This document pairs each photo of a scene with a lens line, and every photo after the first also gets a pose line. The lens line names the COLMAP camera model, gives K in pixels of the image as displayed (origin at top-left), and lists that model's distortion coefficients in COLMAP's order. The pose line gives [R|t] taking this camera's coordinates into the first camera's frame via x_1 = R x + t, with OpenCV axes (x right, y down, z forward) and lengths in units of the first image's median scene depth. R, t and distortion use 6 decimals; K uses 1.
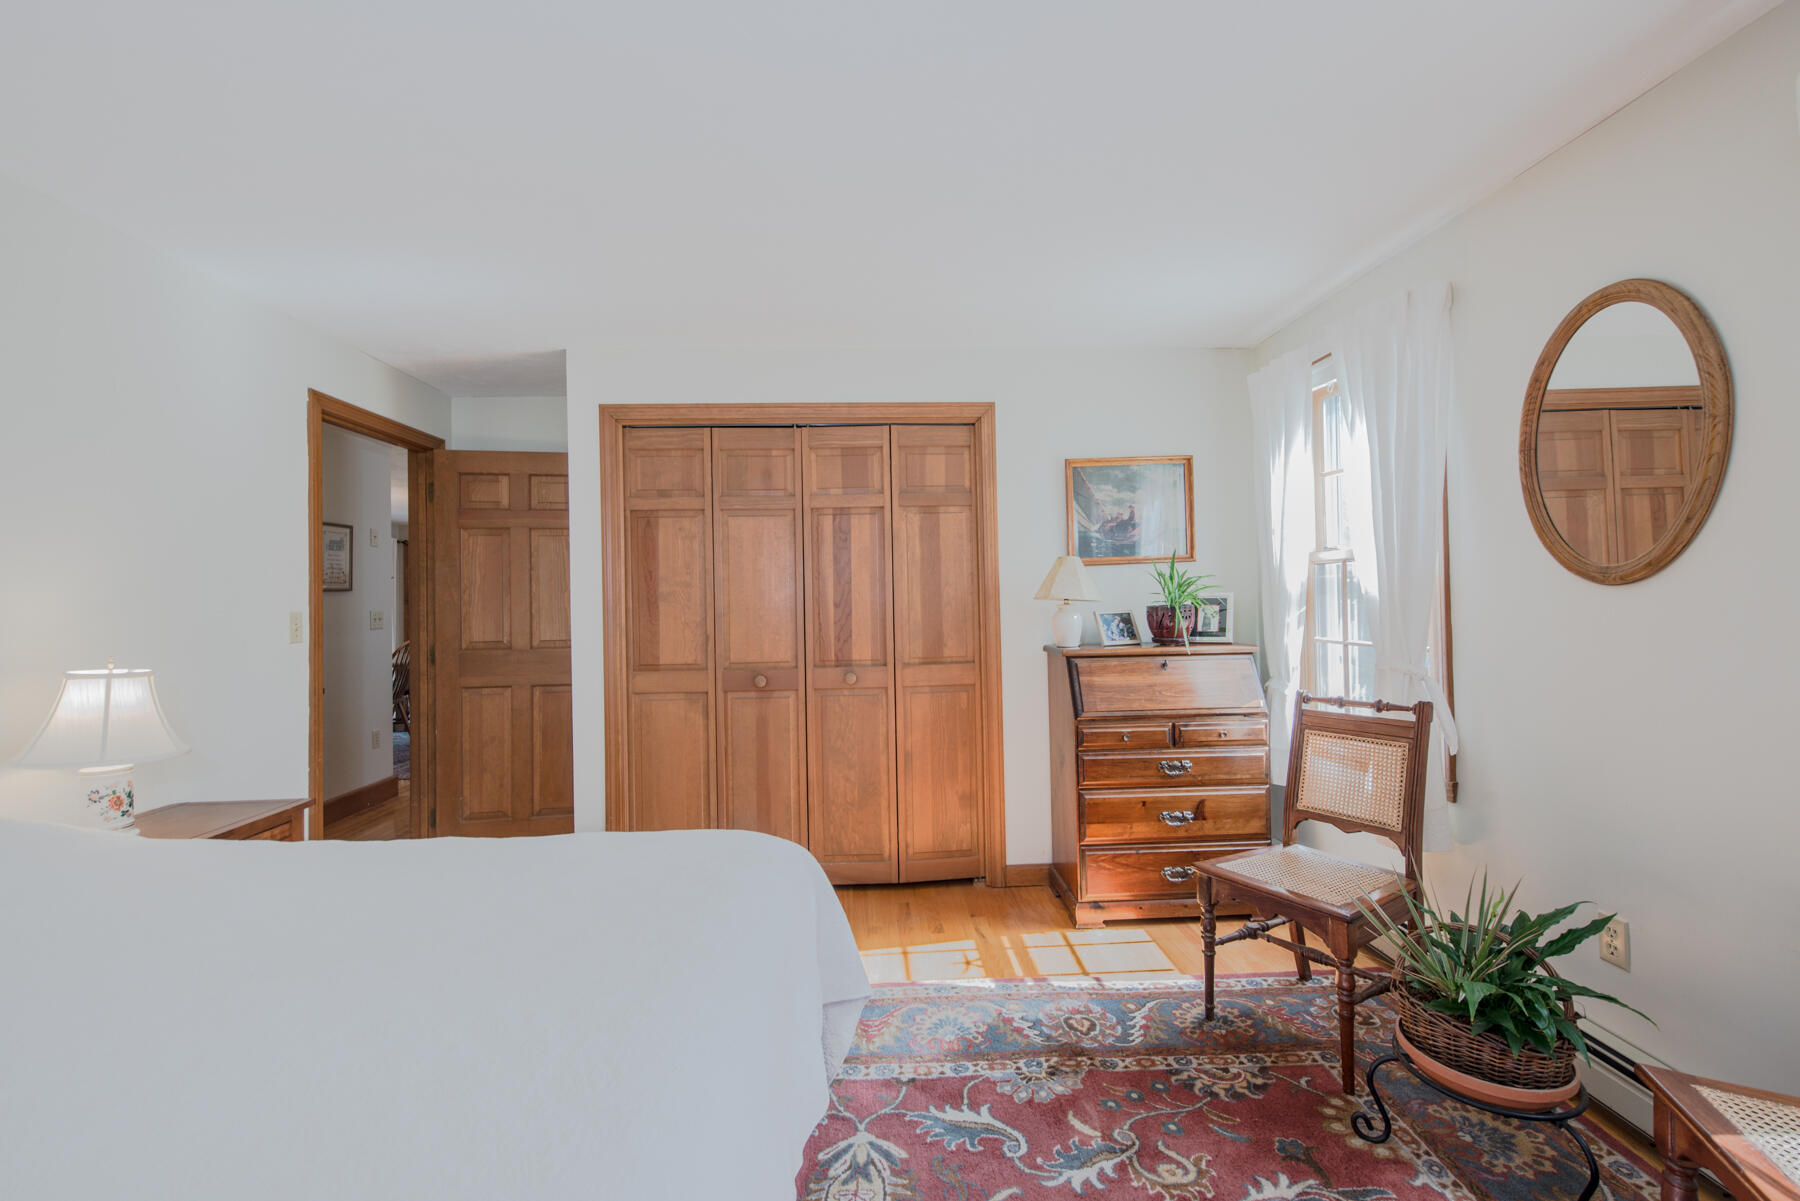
lens RADIAL K [[760.3, 0, 902.5], [0, 760.3, 589.7], [0, 0, 1]] dist [-0.012199, 0.000758]
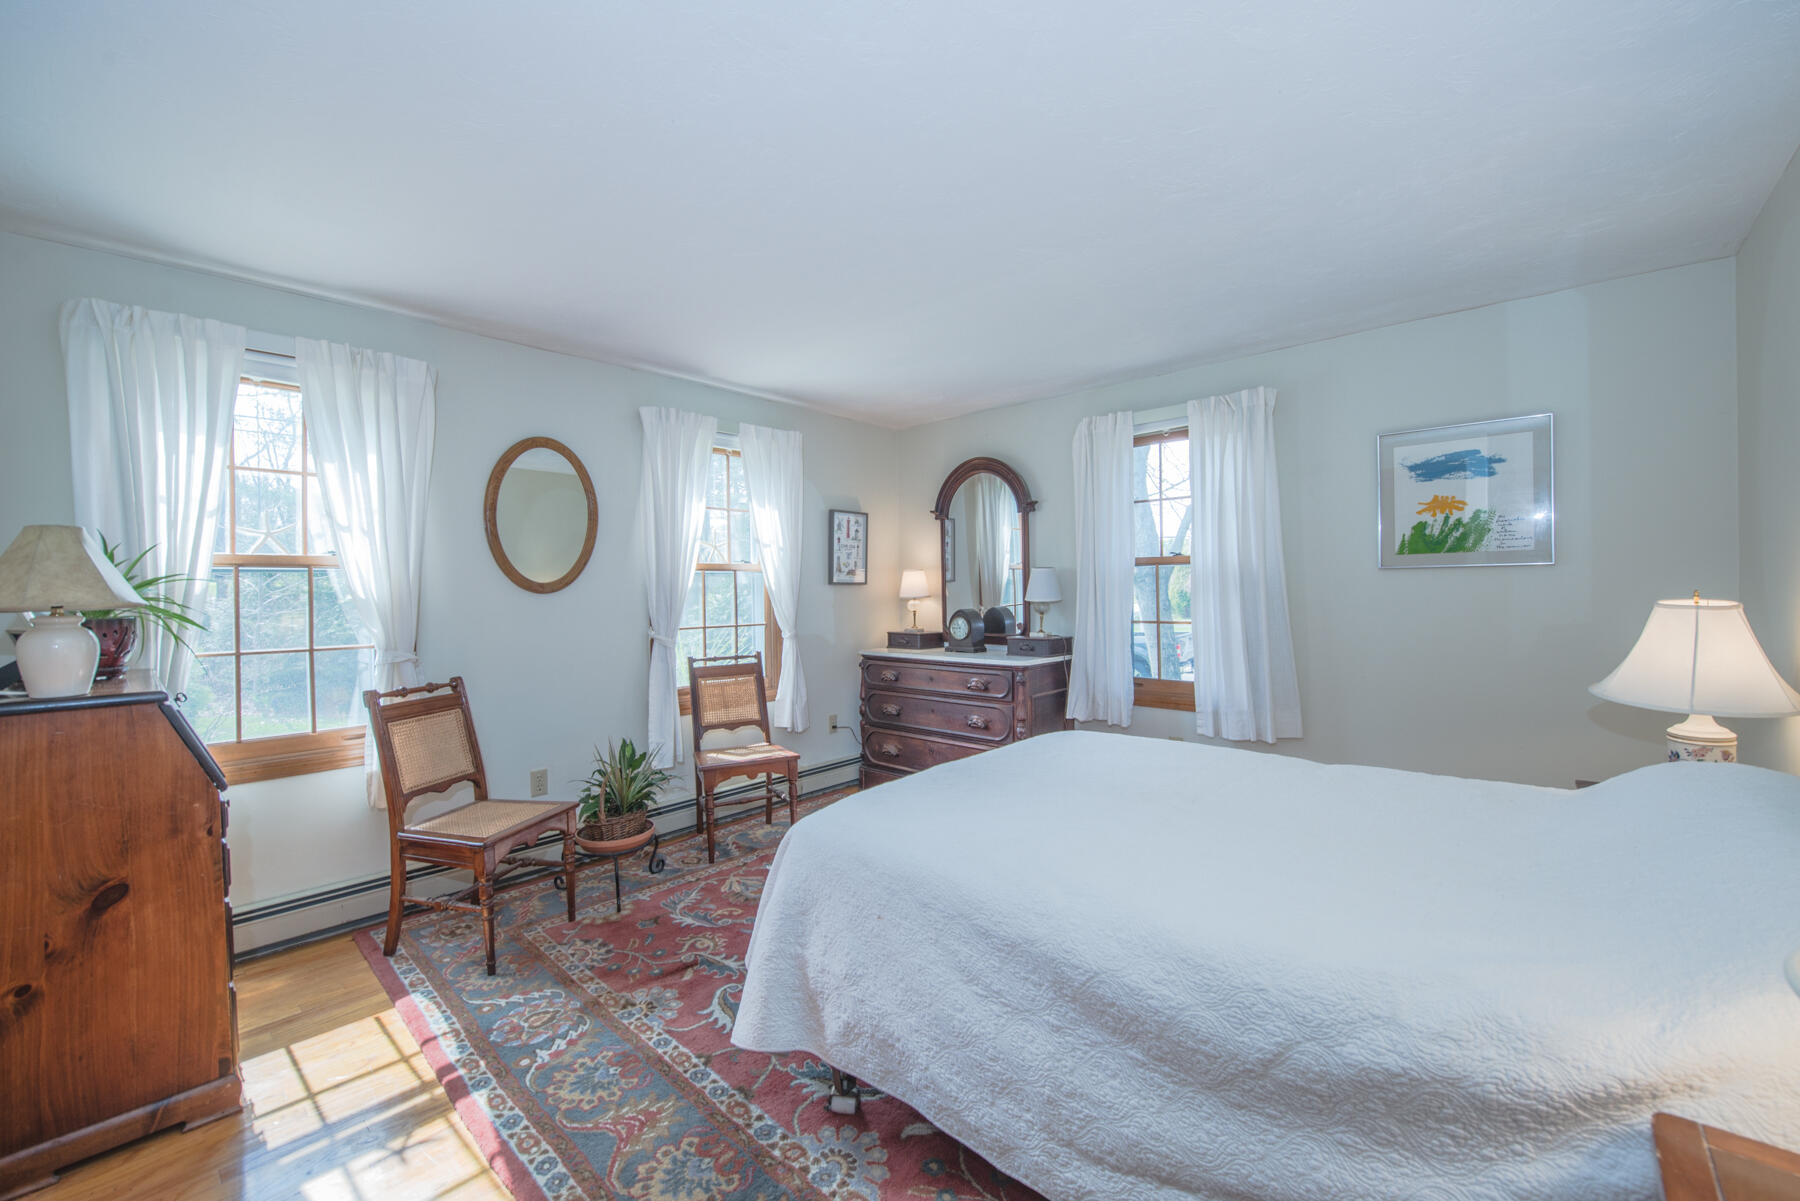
lens RADIAL K [[727.3, 0, 902.5], [0, 727.3, 594.5], [0, 0, 1]] dist [-0.003628, -0.000335]
pose [[-0.714976, 0.015089, 0.698986, -0.790496], [0.009862, 0.999885, -0.011497, 0.020953], [-0.699079, -0.001327, -0.715043, 1.338760]]
